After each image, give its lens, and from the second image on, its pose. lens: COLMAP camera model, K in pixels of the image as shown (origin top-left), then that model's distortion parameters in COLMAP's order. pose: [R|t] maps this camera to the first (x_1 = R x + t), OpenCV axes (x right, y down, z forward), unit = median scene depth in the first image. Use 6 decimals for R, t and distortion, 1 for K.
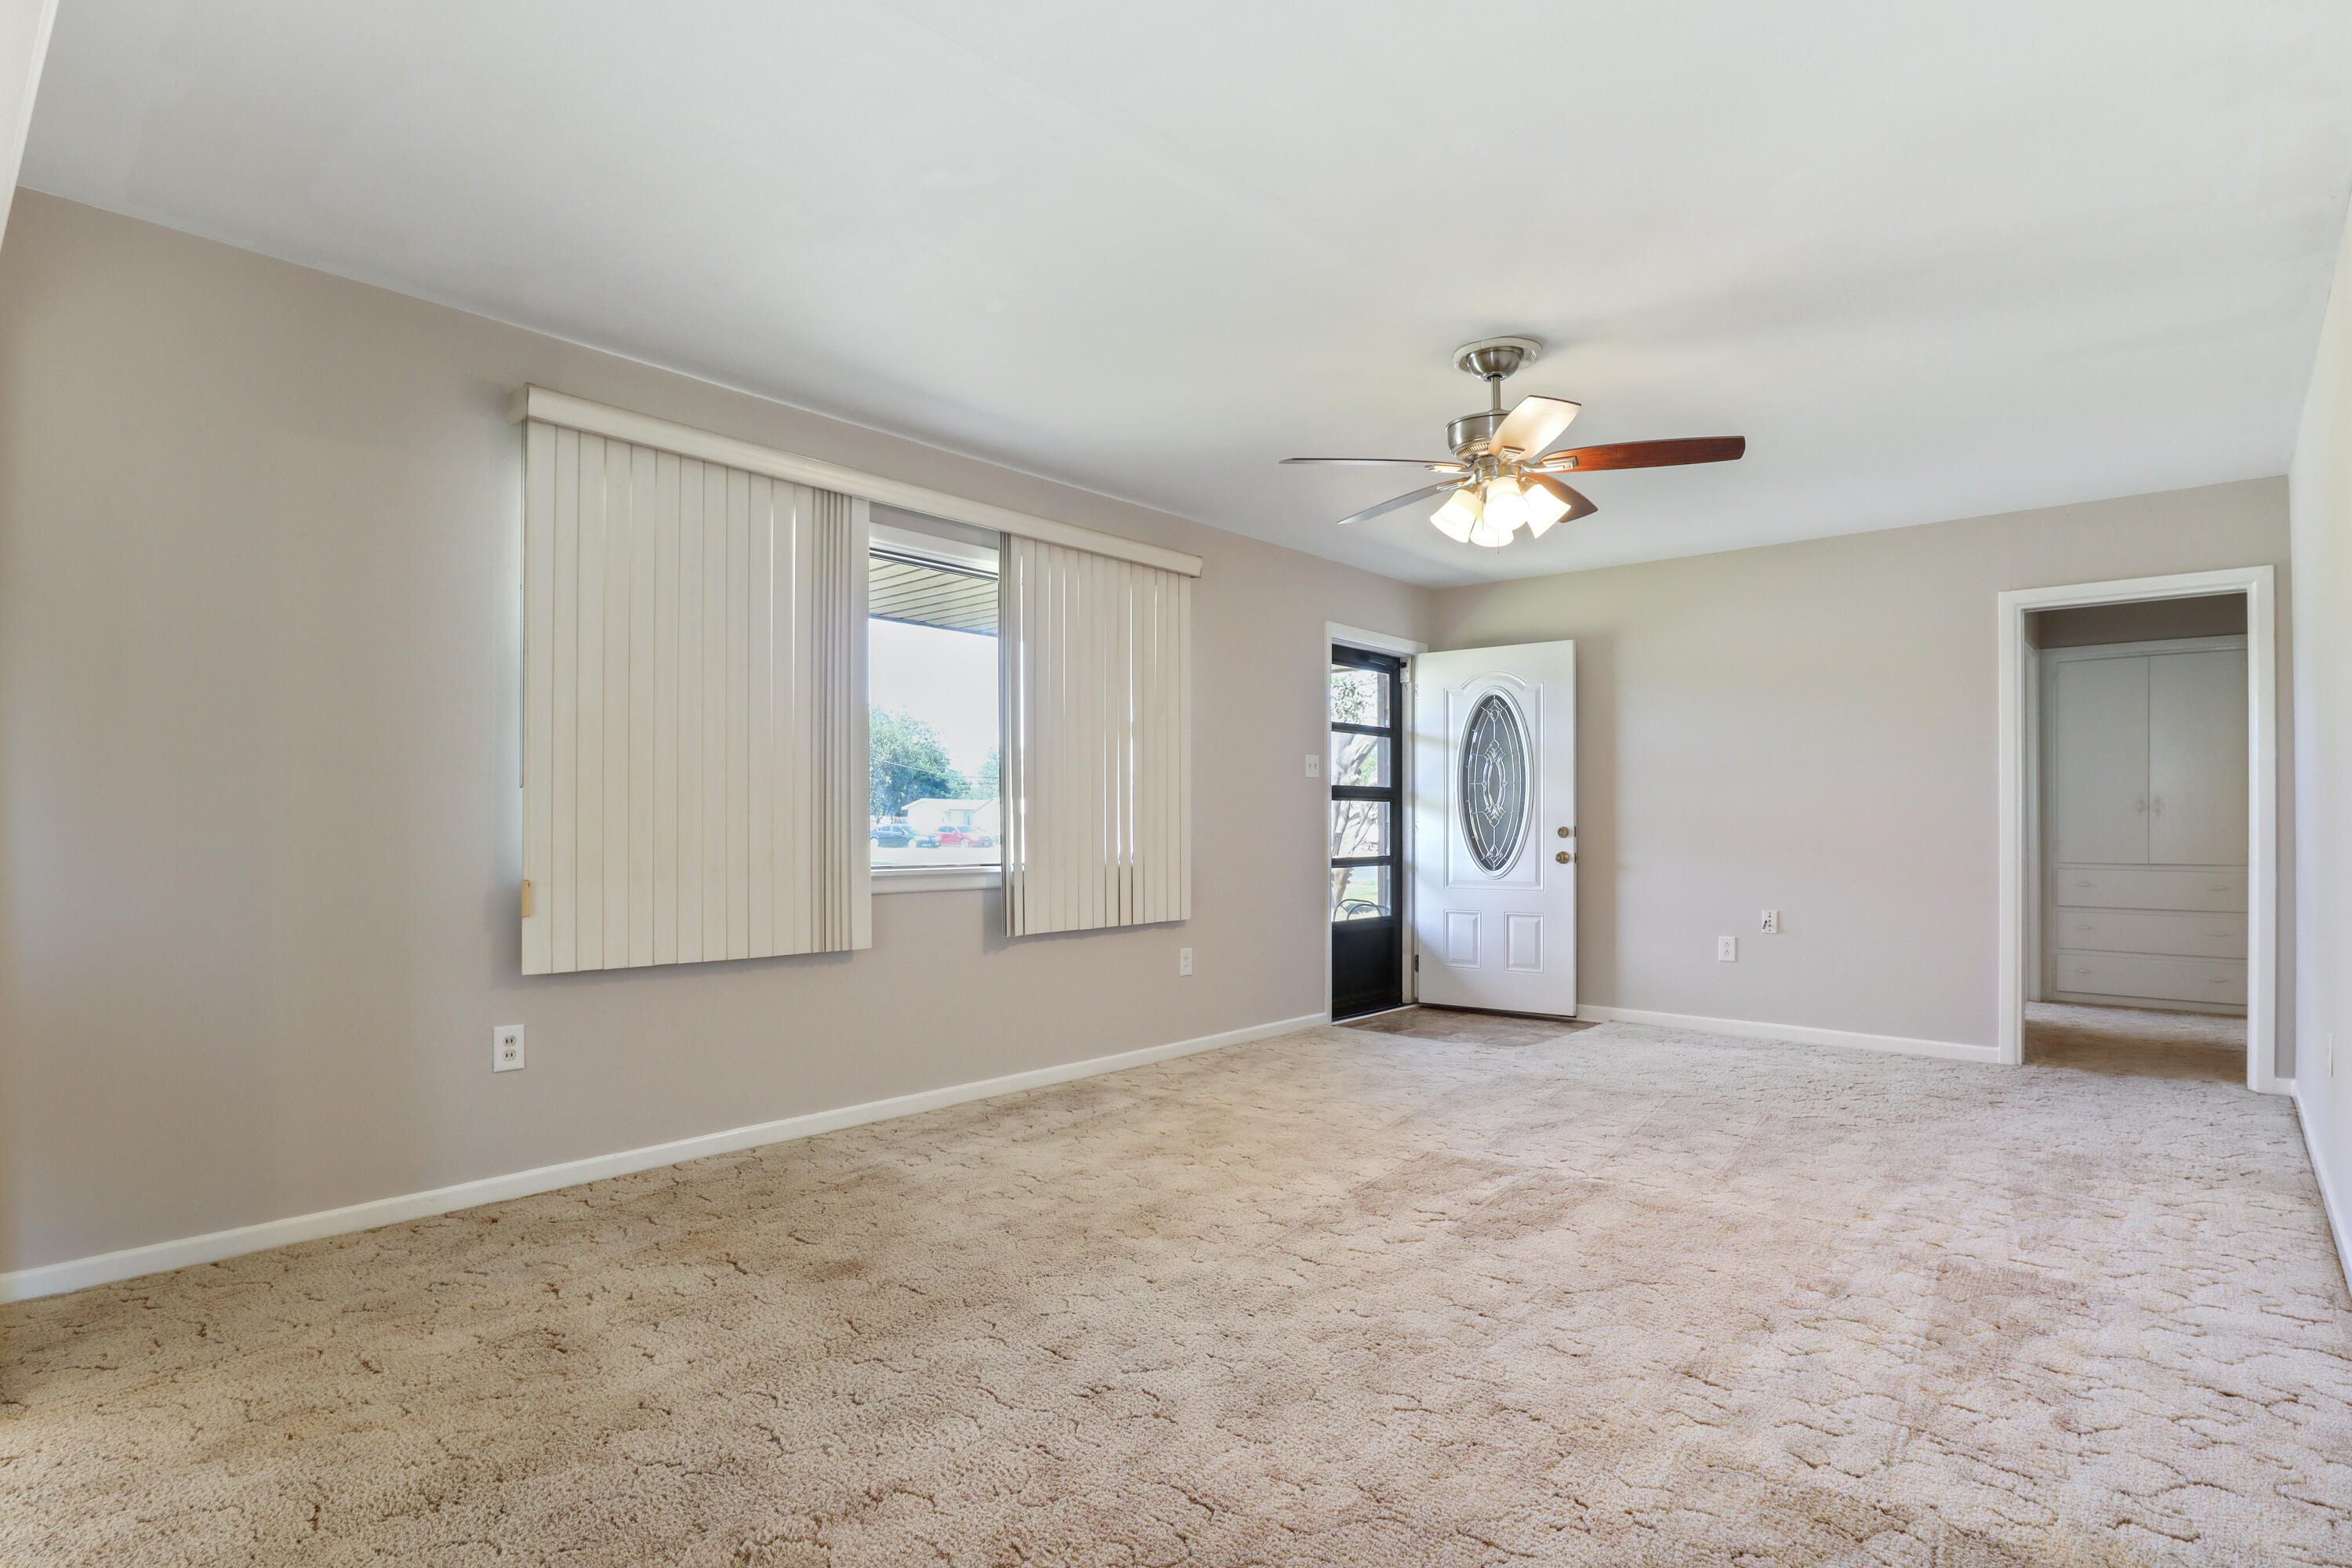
lens RADIAL K [[1204.4, 0, 1153.8], [0, 1204.4, 816.5], [0, 0, 1]] dist [-0.040695, 0.010168]
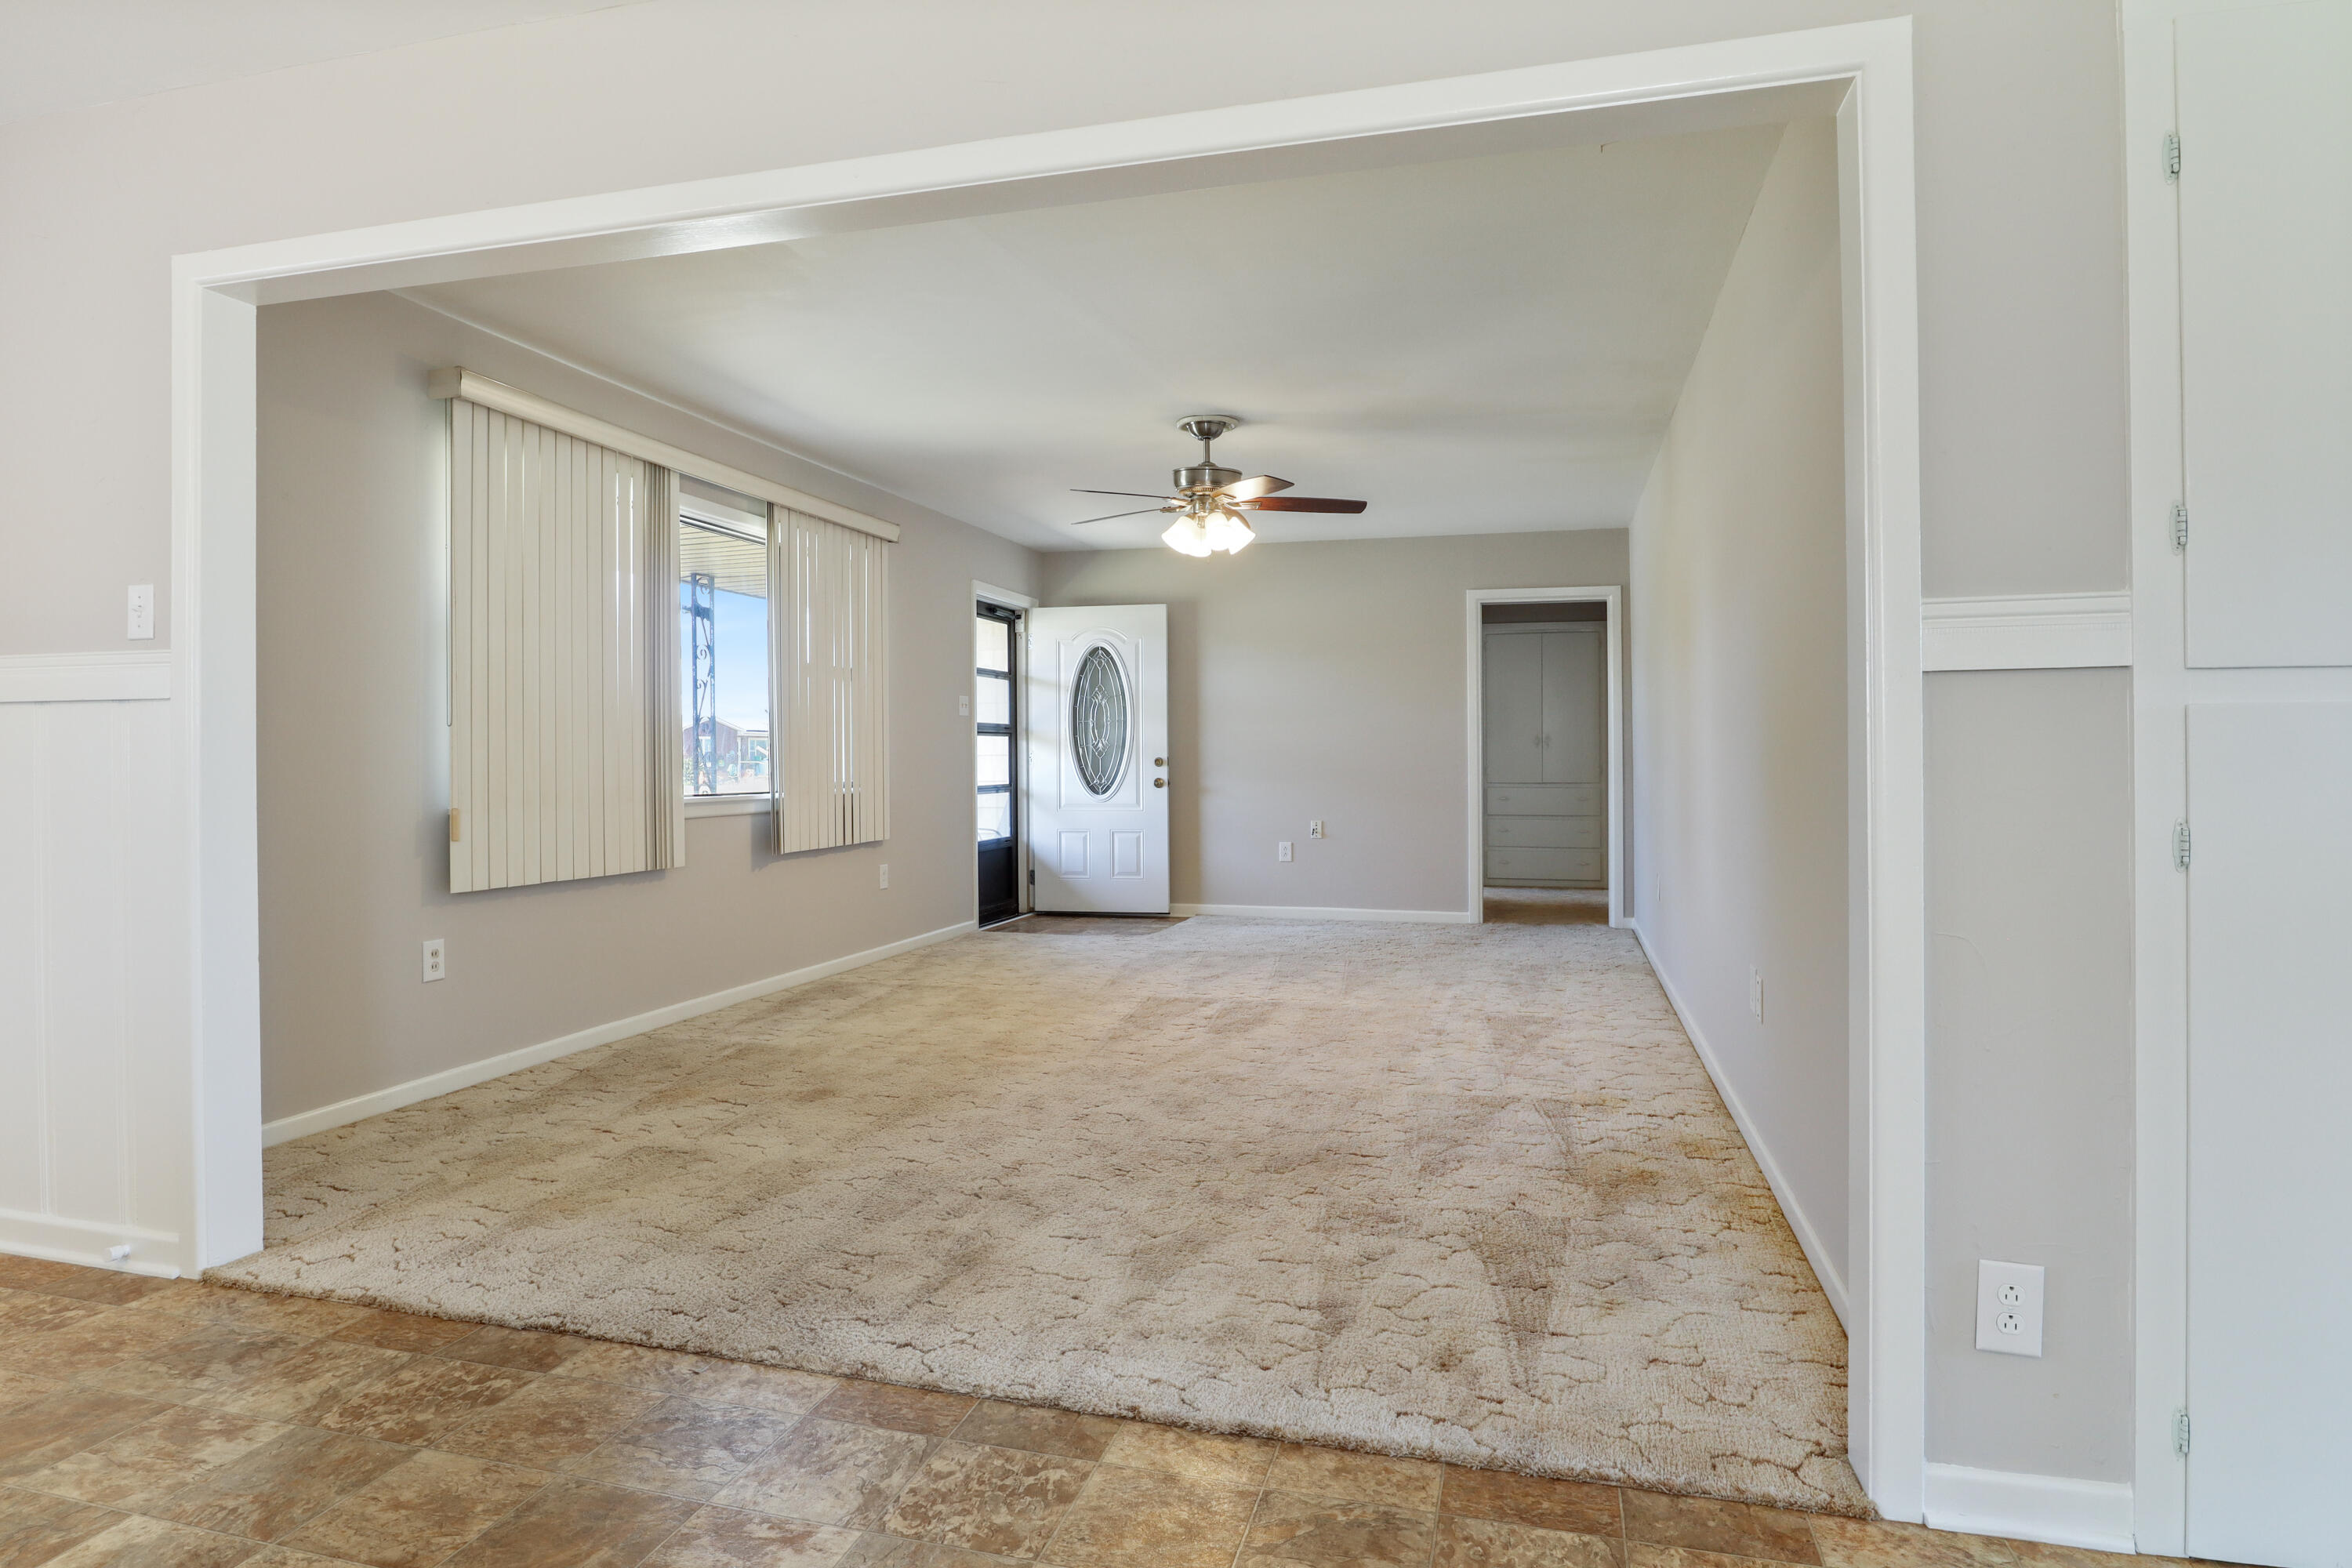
lens RADIAL K [[1222.3, 0, 1204.5], [0, 1222.3, 733.0], [0, 0, 1]] dist [-0.021427, 0.003602]
pose [[0.899573, 0.003565, 0.436756, -0.256942], [0.002274, 0.999915, -0.012845, -0.000818], [-0.436765, 0.012549, 0.899488, -0.220910]]
